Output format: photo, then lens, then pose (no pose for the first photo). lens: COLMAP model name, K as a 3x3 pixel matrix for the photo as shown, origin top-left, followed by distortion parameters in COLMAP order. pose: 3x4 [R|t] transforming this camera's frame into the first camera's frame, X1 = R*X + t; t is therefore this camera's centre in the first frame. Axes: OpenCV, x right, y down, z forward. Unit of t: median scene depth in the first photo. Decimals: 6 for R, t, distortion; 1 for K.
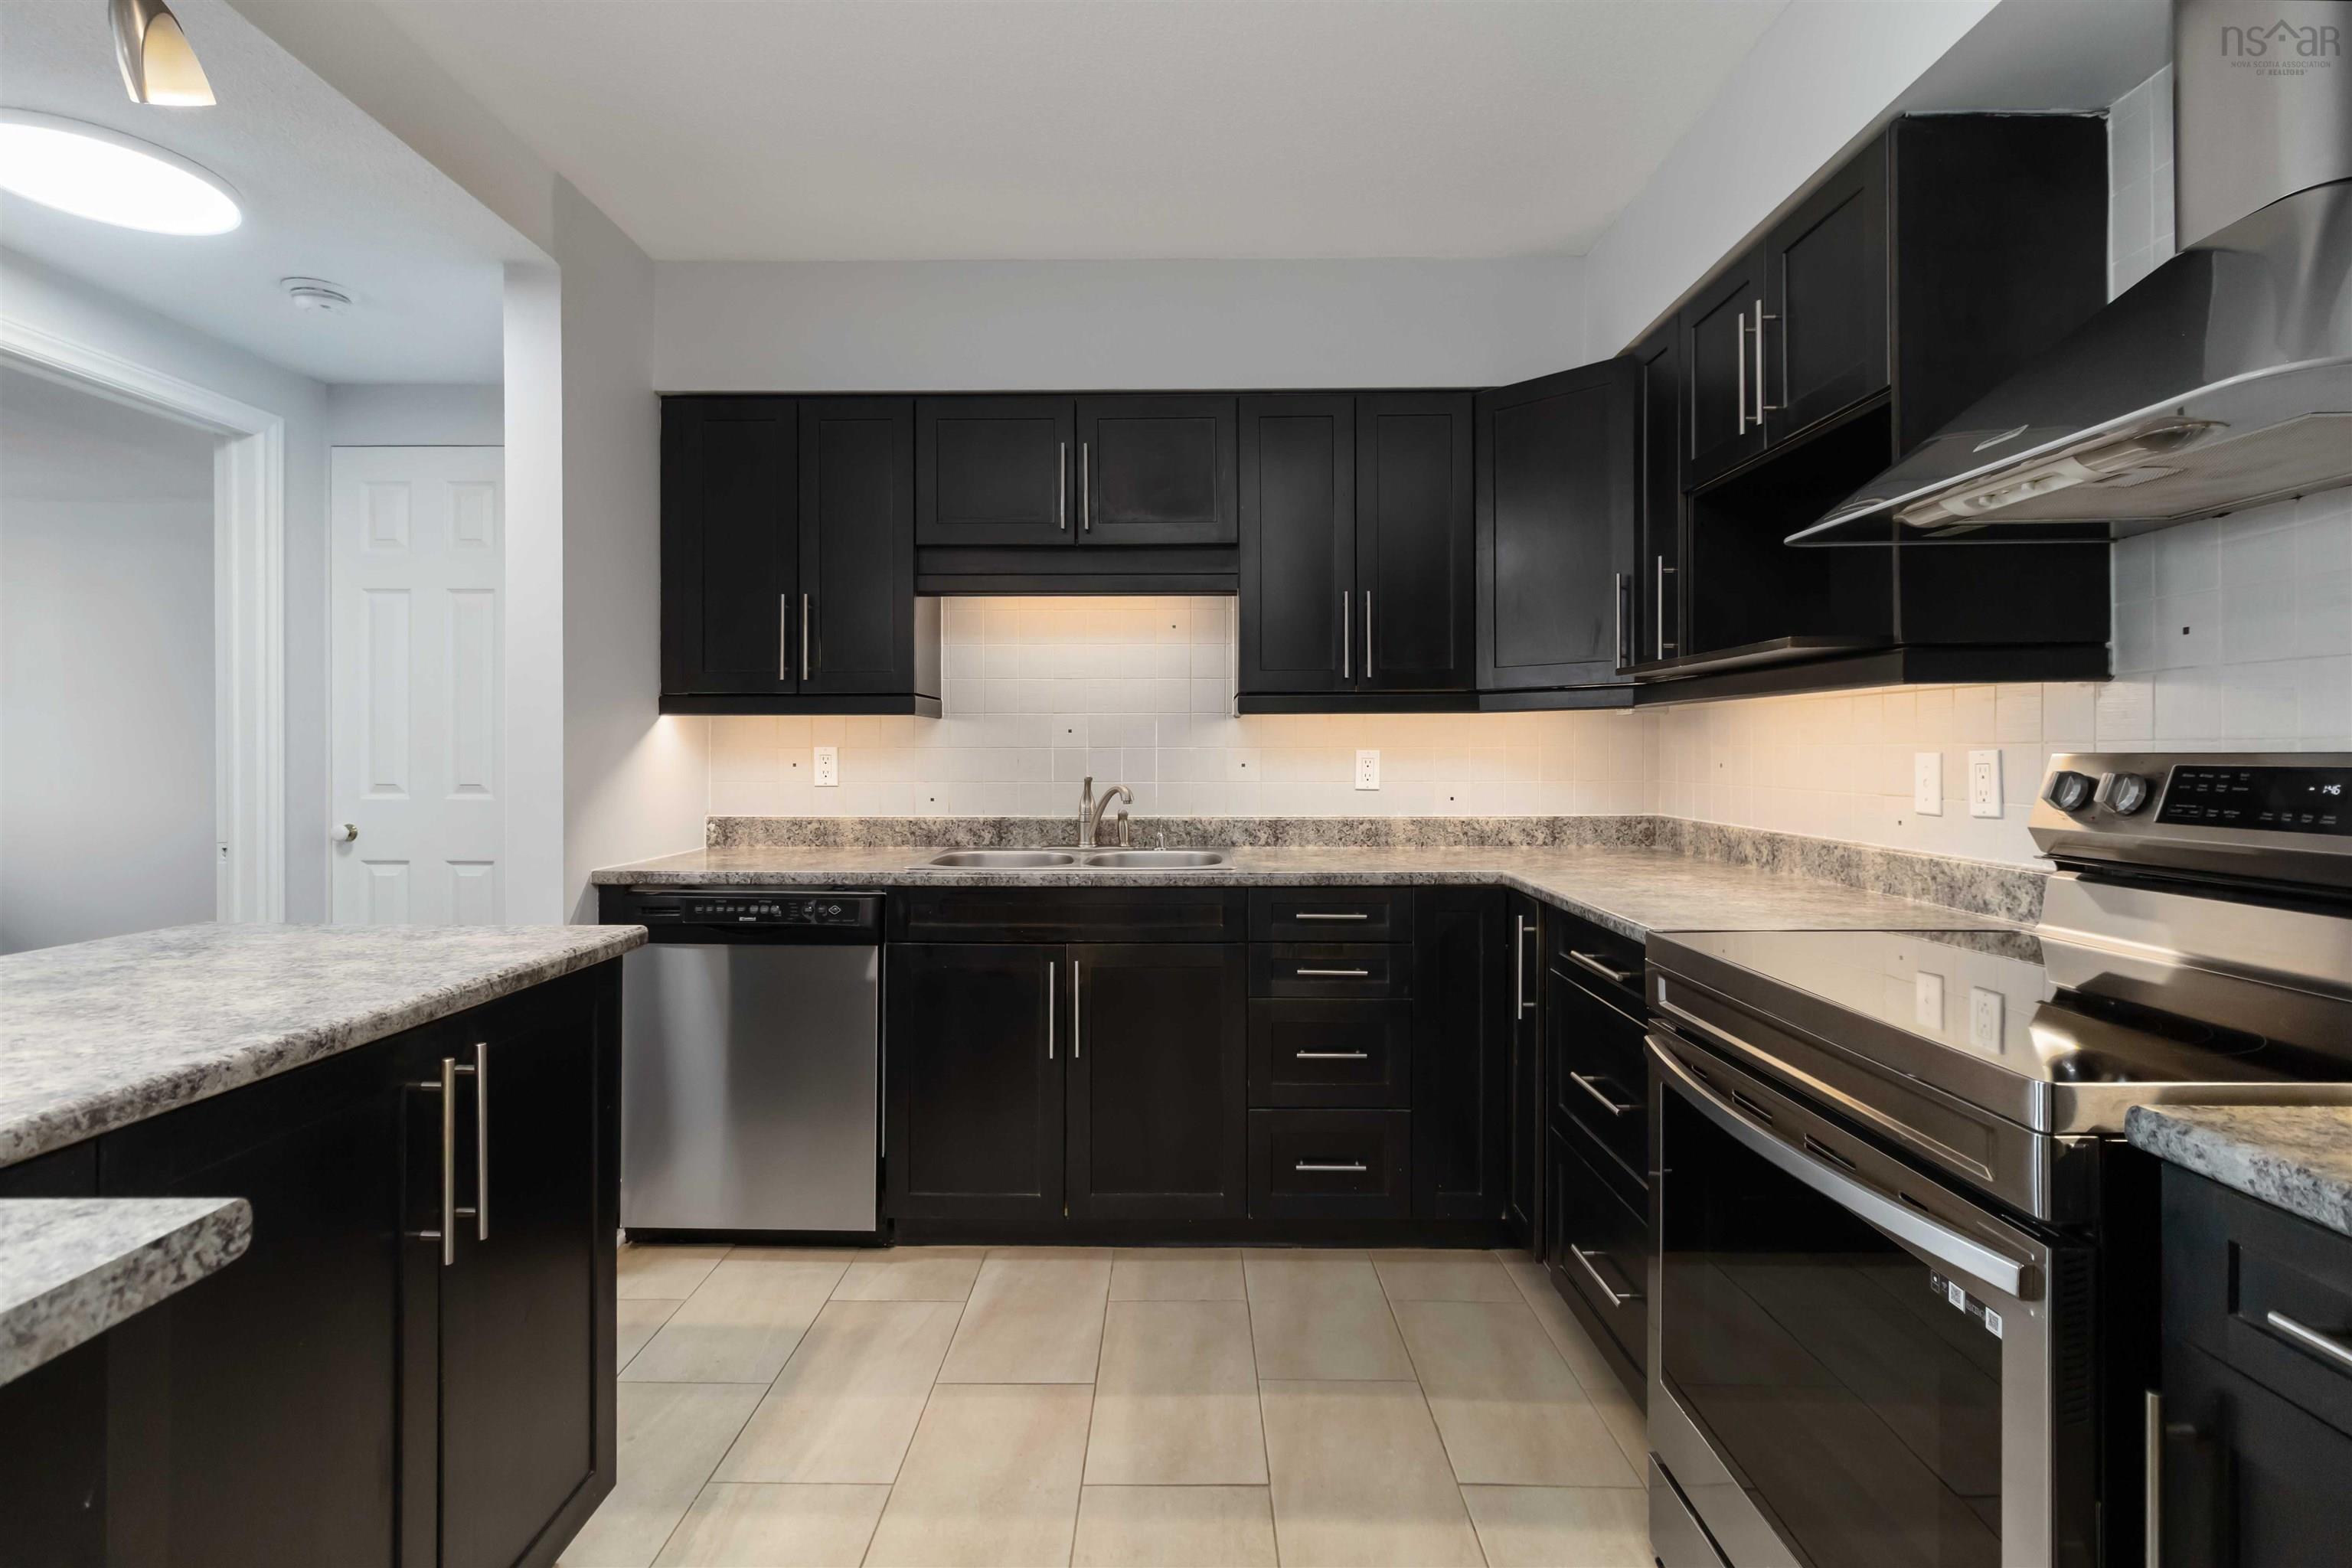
lens RADIAL K [[1105.4, 0, 1169.3], [0, 1105.4, 756.3], [0, 0, 1]] dist [0.000678, 0.000703]
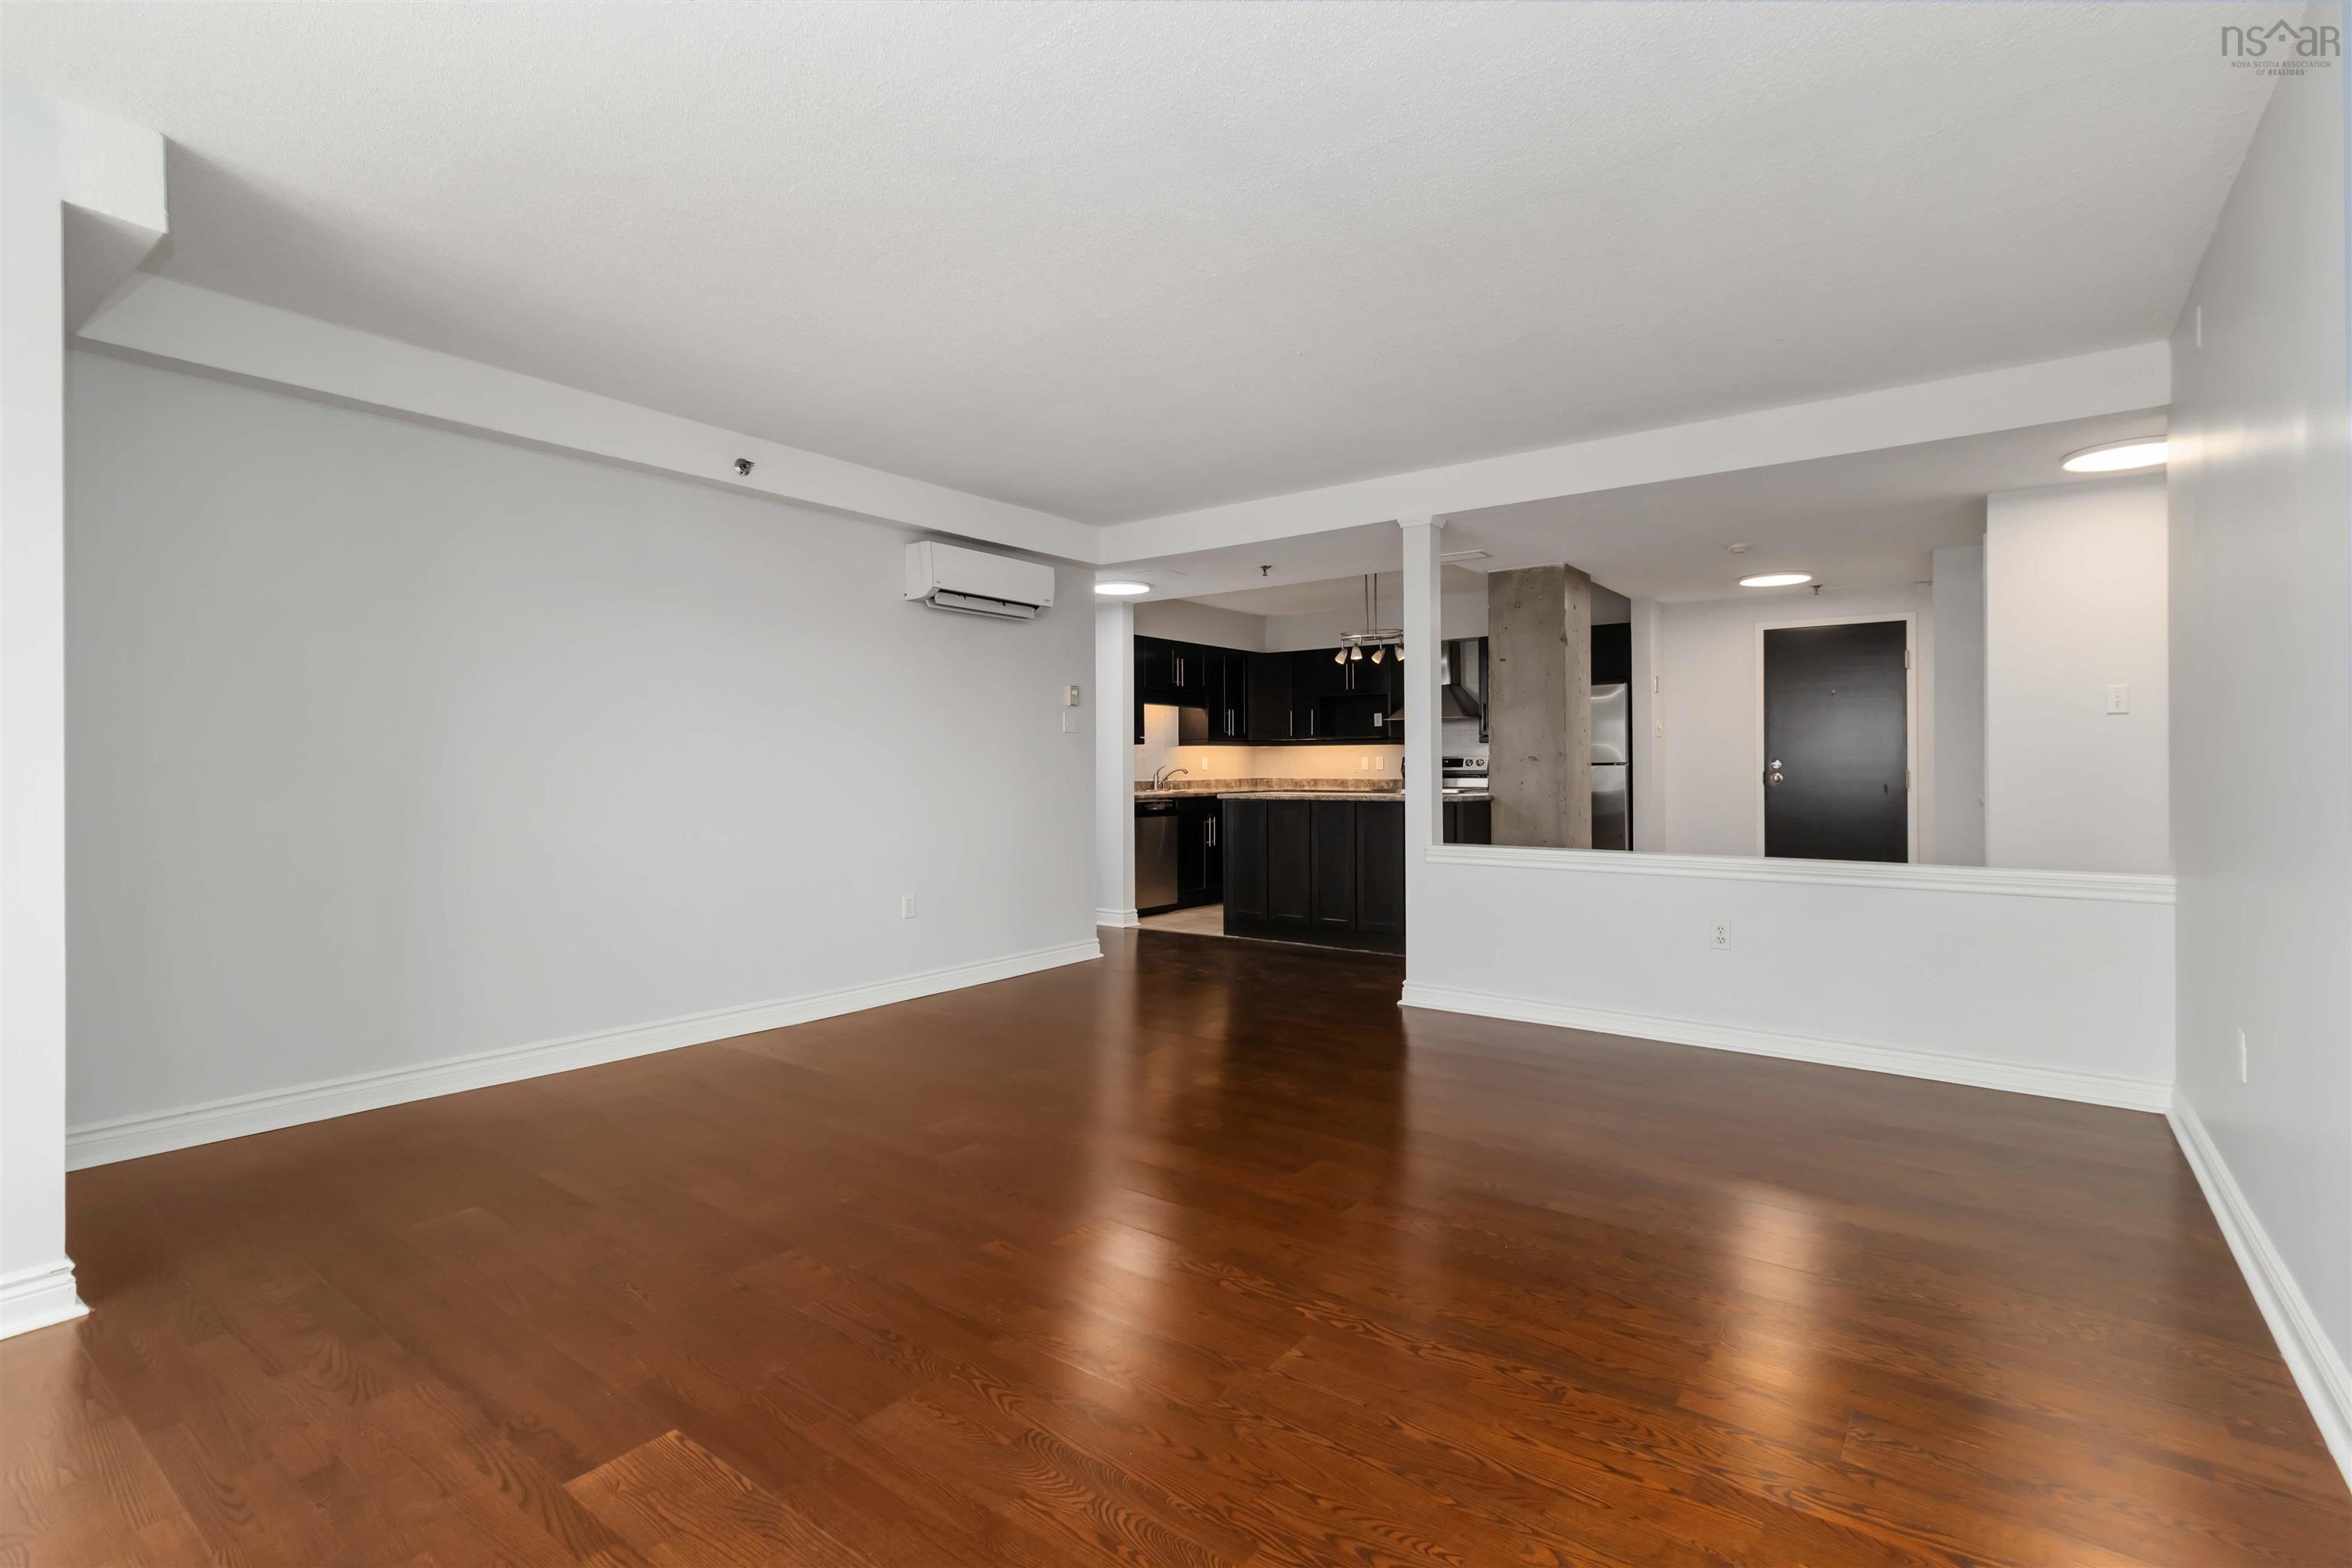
lens RADIAL K [[1105.4, 0, 1169.3], [0, 1105.4, 756.3], [0, 0, 1]] dist [0.000678, 0.000703]
pose [[0.591900, 0.006370, 0.805986, -2.595961], [0.006237, 0.999903, -0.012483, 0.031755], [-0.805987, 0.012415, 0.591803, -0.818879]]
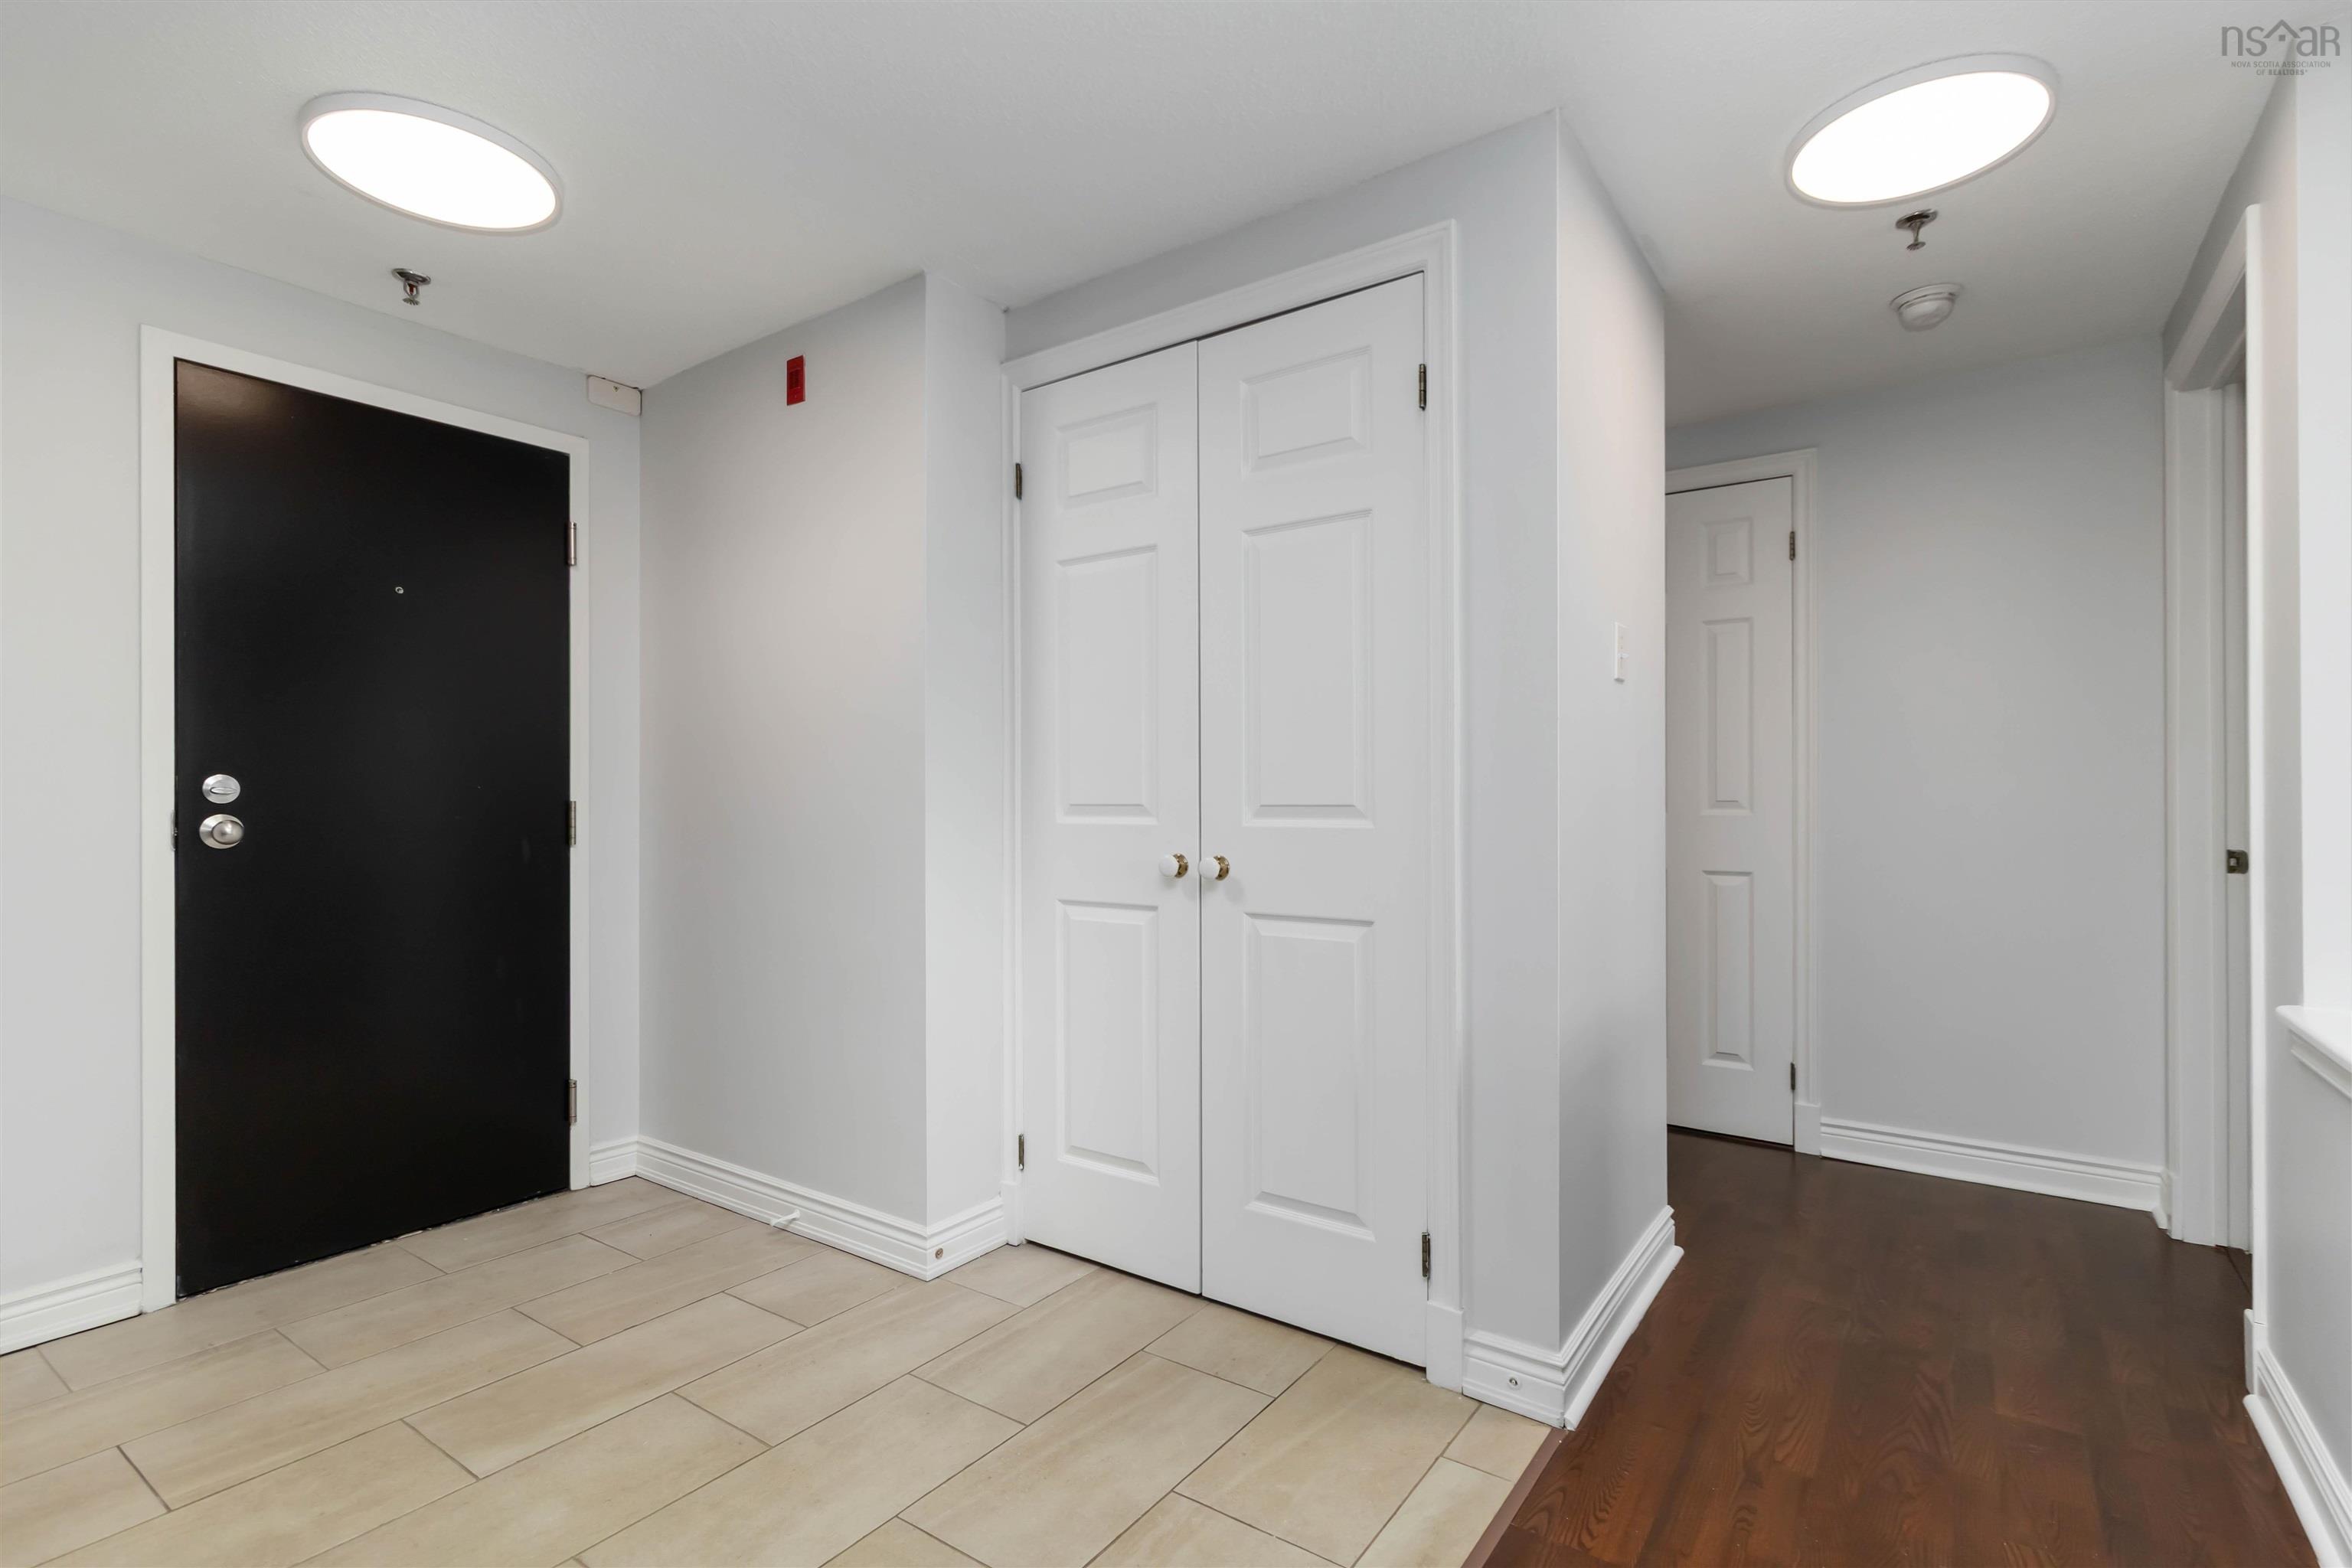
lens RADIAL K [[1103.0, 0, 1182.1], [0, 1103.0, 801.8], [0, 0, 1]] dist [0.003275, 0.000572]
pose [[-0.824219, 0.003488, 0.566260, -0.717441], [0.004621, 0.999989, 0.000565, 0.042866], [-0.566252, 0.003083, -0.824227, -0.159111]]
